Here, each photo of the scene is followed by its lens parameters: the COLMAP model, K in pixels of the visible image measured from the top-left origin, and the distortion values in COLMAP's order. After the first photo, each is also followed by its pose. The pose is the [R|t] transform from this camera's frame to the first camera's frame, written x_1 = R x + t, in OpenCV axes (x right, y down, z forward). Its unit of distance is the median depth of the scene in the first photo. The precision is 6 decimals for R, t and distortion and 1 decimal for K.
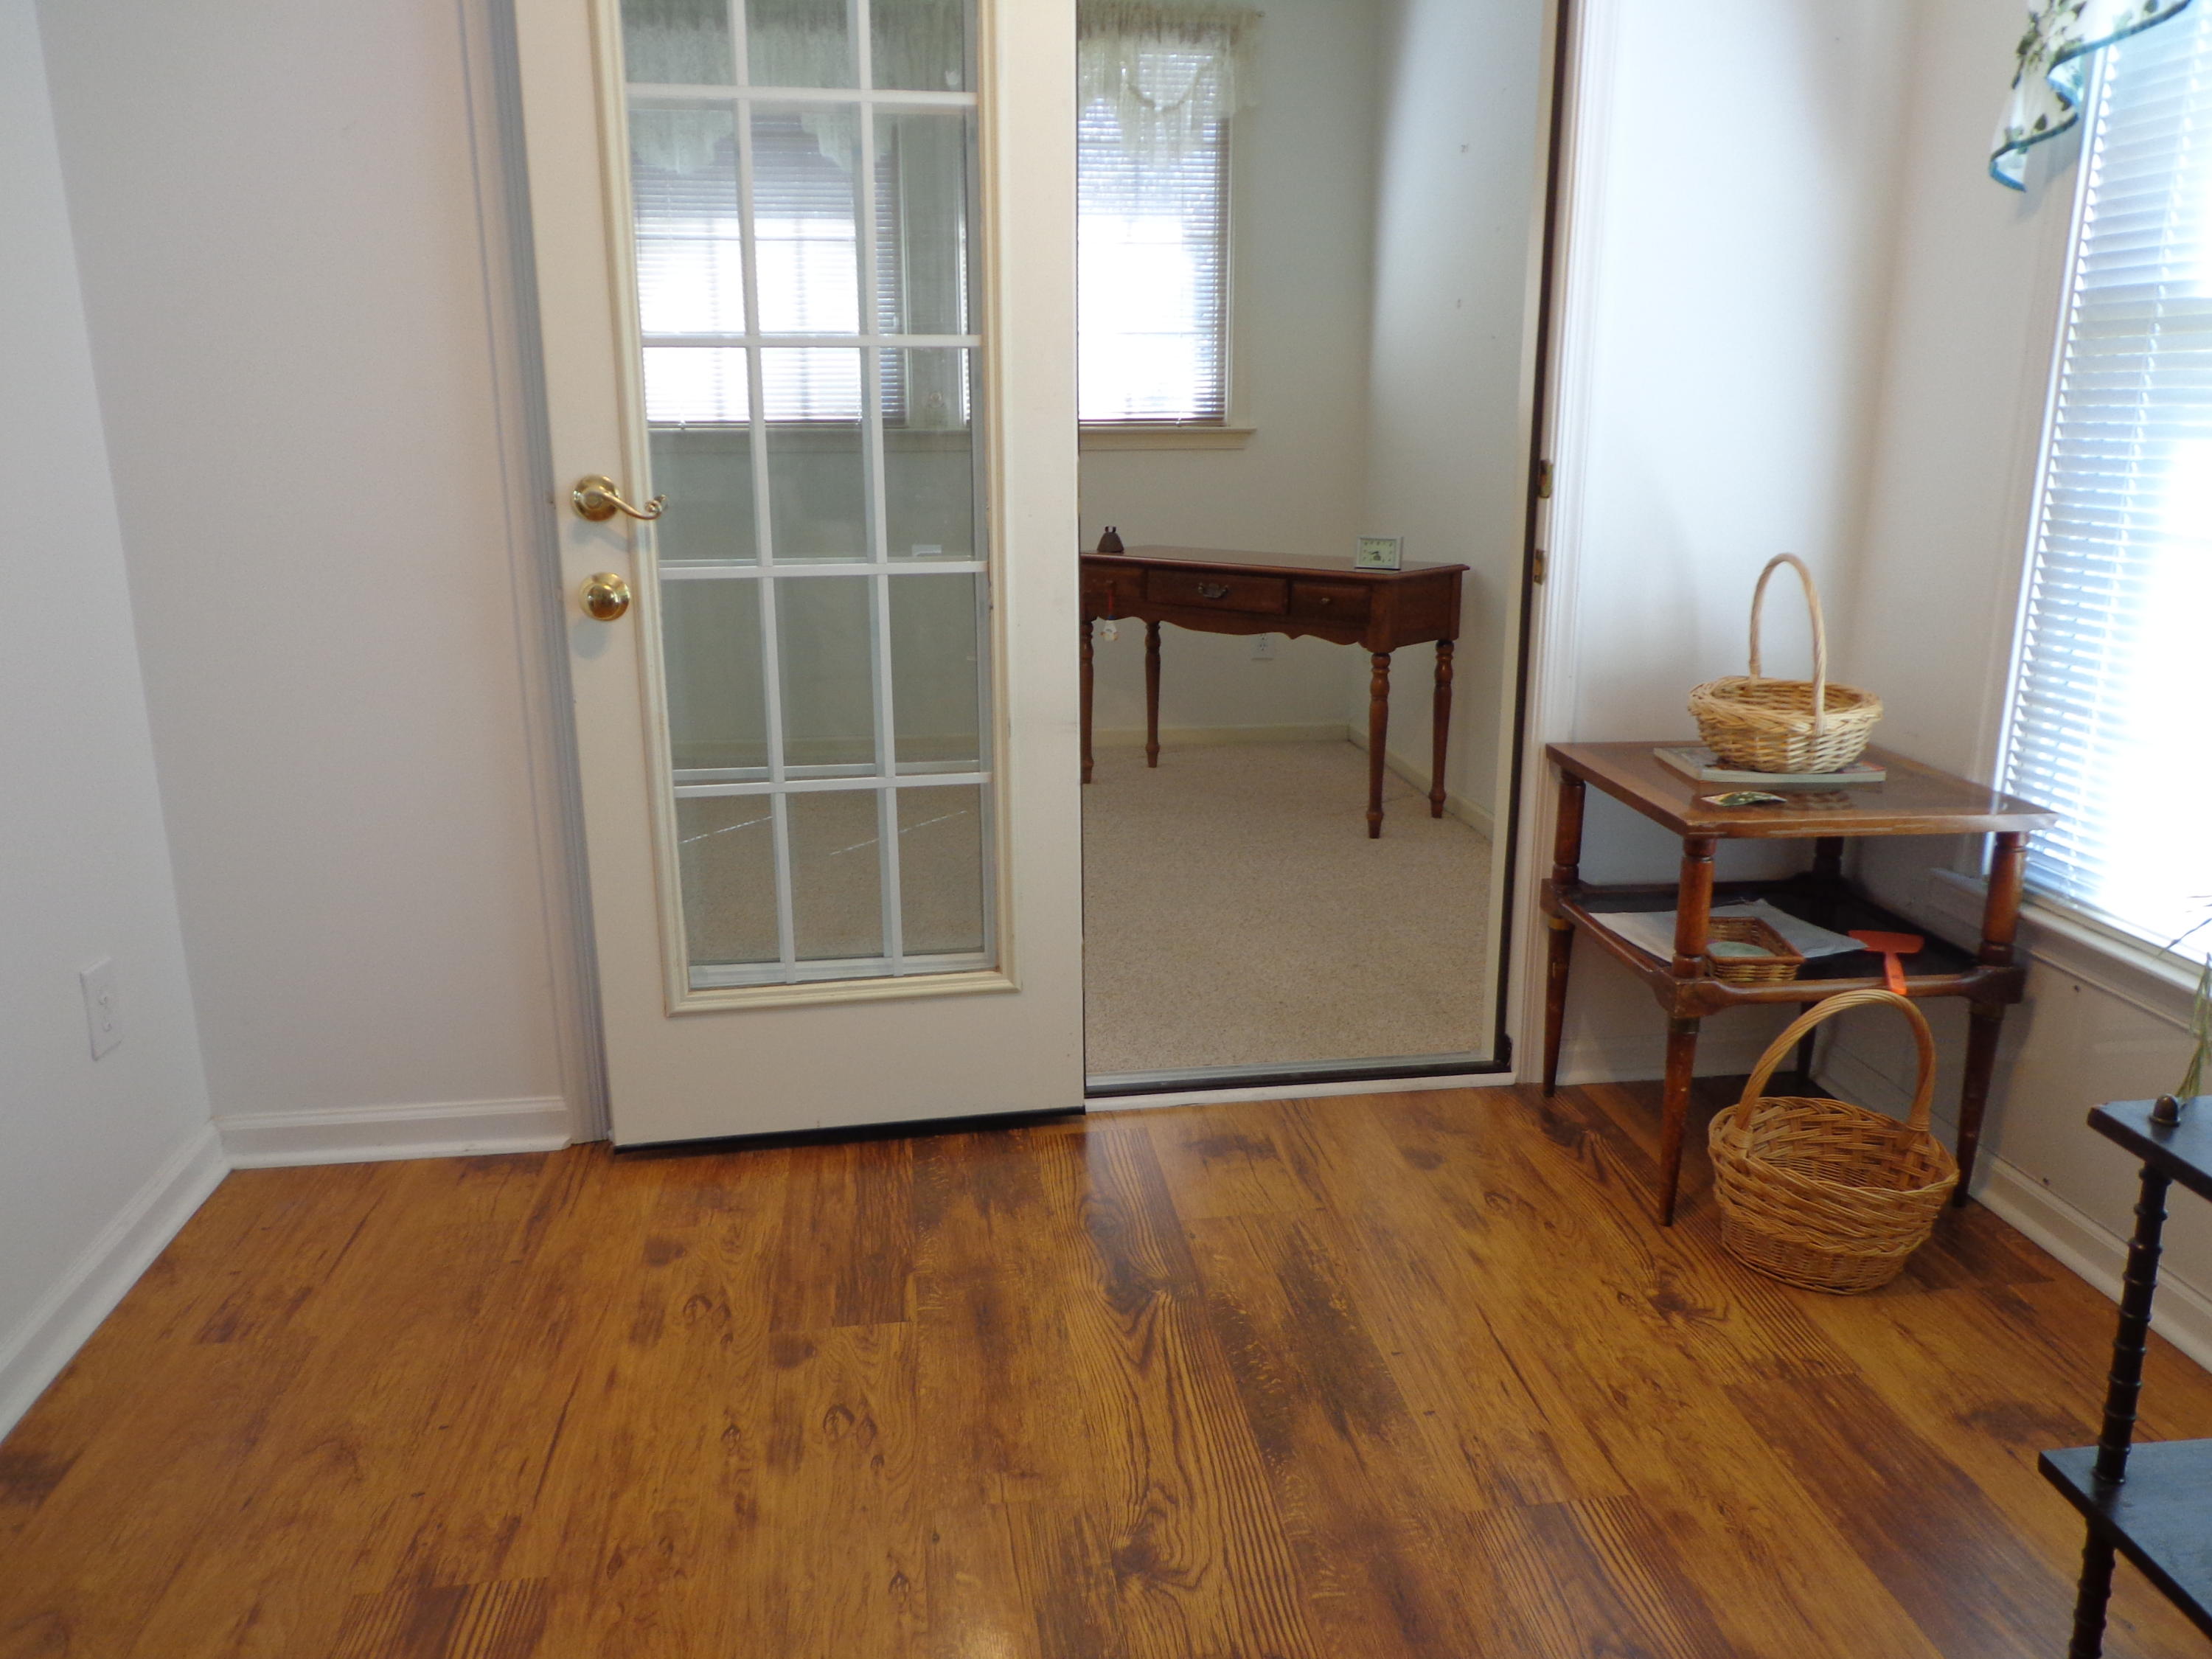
lens RADIAL K [[1615.0, 0, 1103.0], [0, 1615.0, 826.0], [0, 0, 1]] dist [-0.015014, 0.007986]
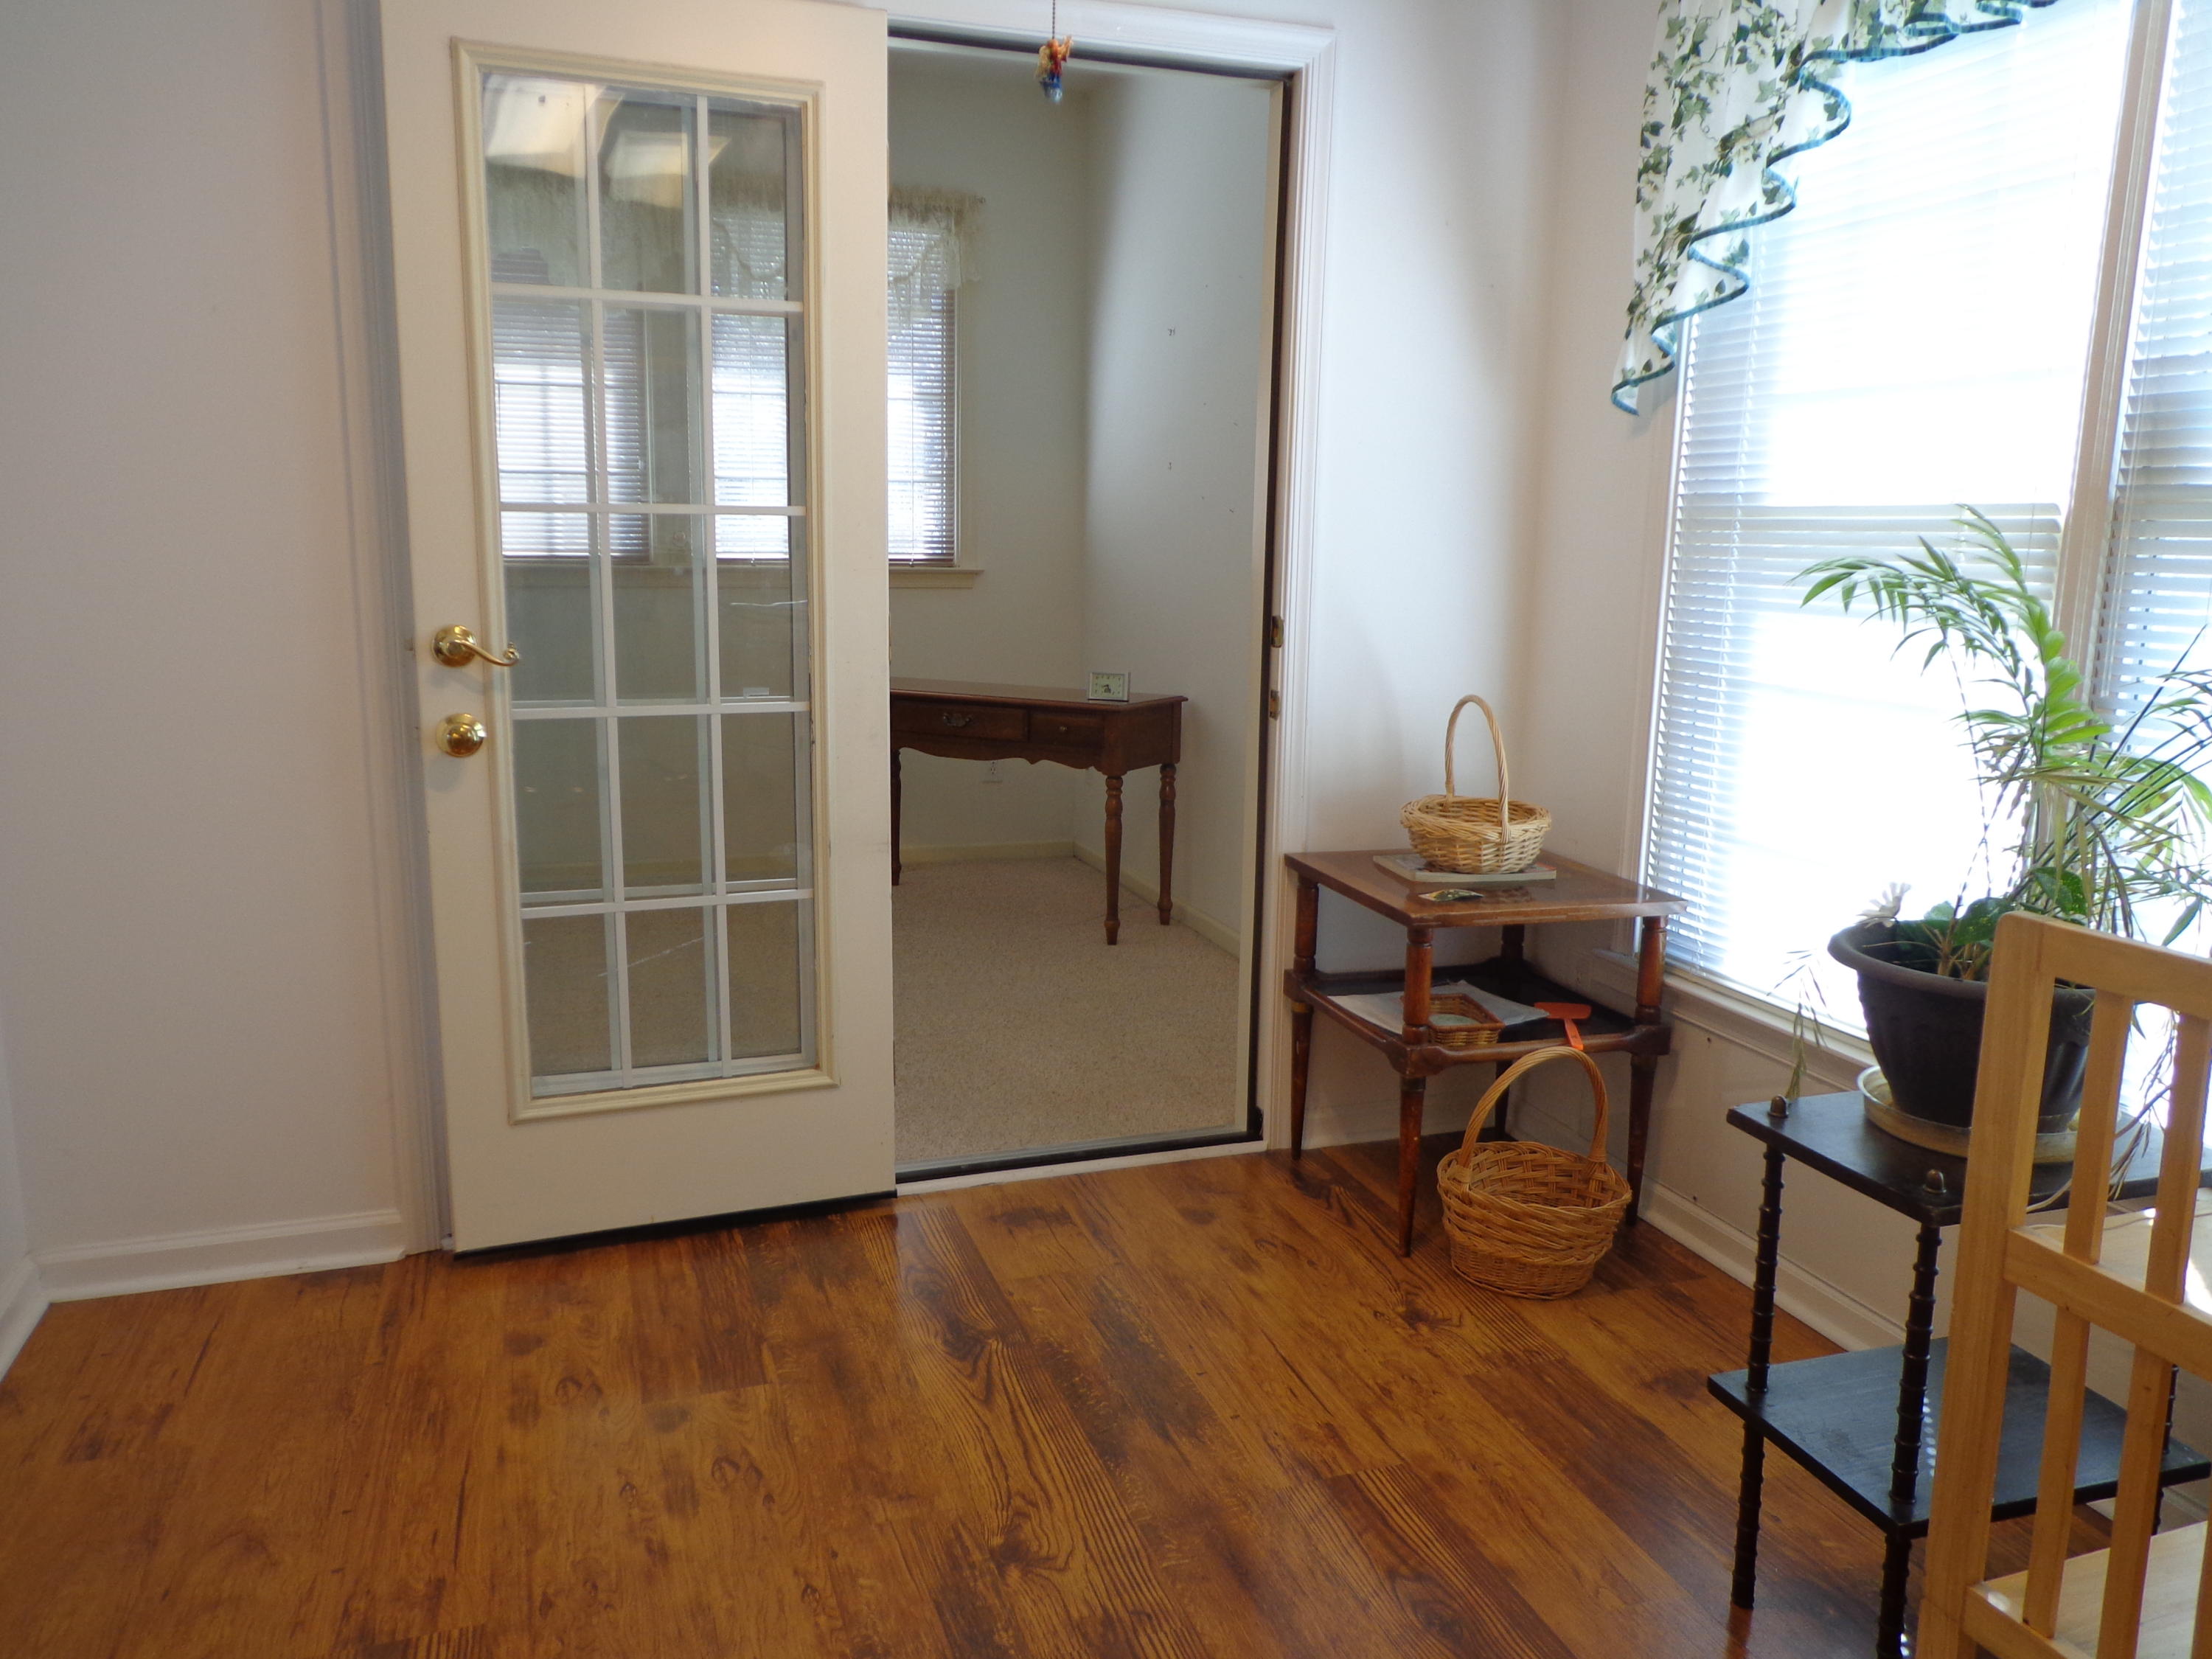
lens RADIAL K [[1615.0, 0, 1105.3], [0, 1615.0, 832.0], [0, 0, 1]] dist [-0.015014, 0.007986]
pose [[0.980245, -0.017181, 0.197041, -0.097798], [0.030968, 0.997265, -0.067106, 0.009084], [-0.195349, 0.071882, 0.978096, -0.144670]]
